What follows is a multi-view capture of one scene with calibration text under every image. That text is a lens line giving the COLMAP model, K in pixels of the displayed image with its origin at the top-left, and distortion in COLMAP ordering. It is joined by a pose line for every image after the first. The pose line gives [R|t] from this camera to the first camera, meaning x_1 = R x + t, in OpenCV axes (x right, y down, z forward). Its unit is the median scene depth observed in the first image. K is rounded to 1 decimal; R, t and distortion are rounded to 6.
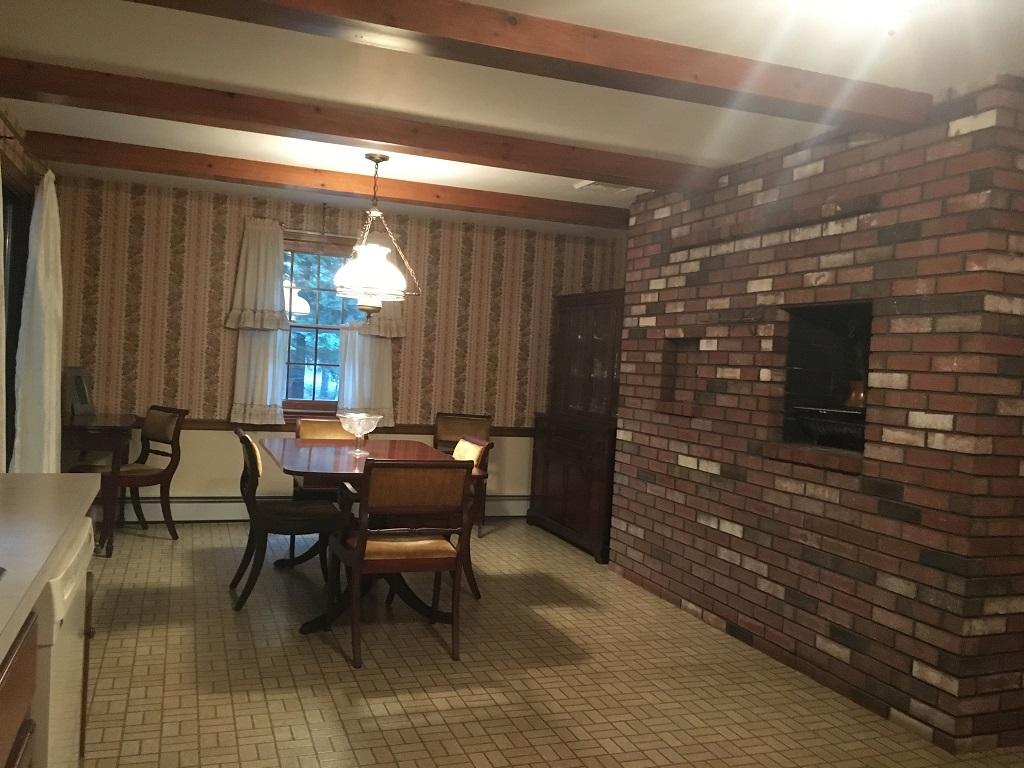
lens RADIAL K [[876.2, 0, 512.8], [0, 876.2, 386.6], [0, 0, 1]] dist [0.040761, -0.035231]
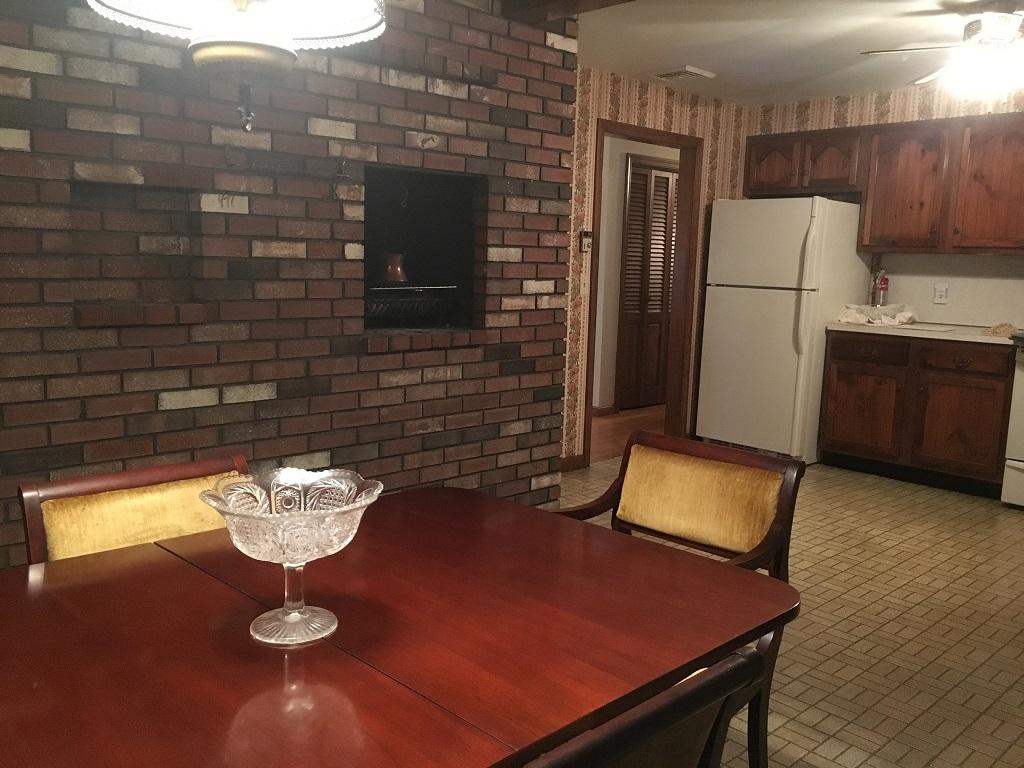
lens RADIAL K [[876.2, 0, 513.5], [0, 876.2, 381.6], [0, 0, 1]] dist [0.040761, -0.035231]
pose [[-0.399788, -0.199649, 0.894600, -0.537591], [-0.025628, 0.978044, 0.206819, -0.071283], [-0.916249, 0.059757, -0.396127, 1.297902]]
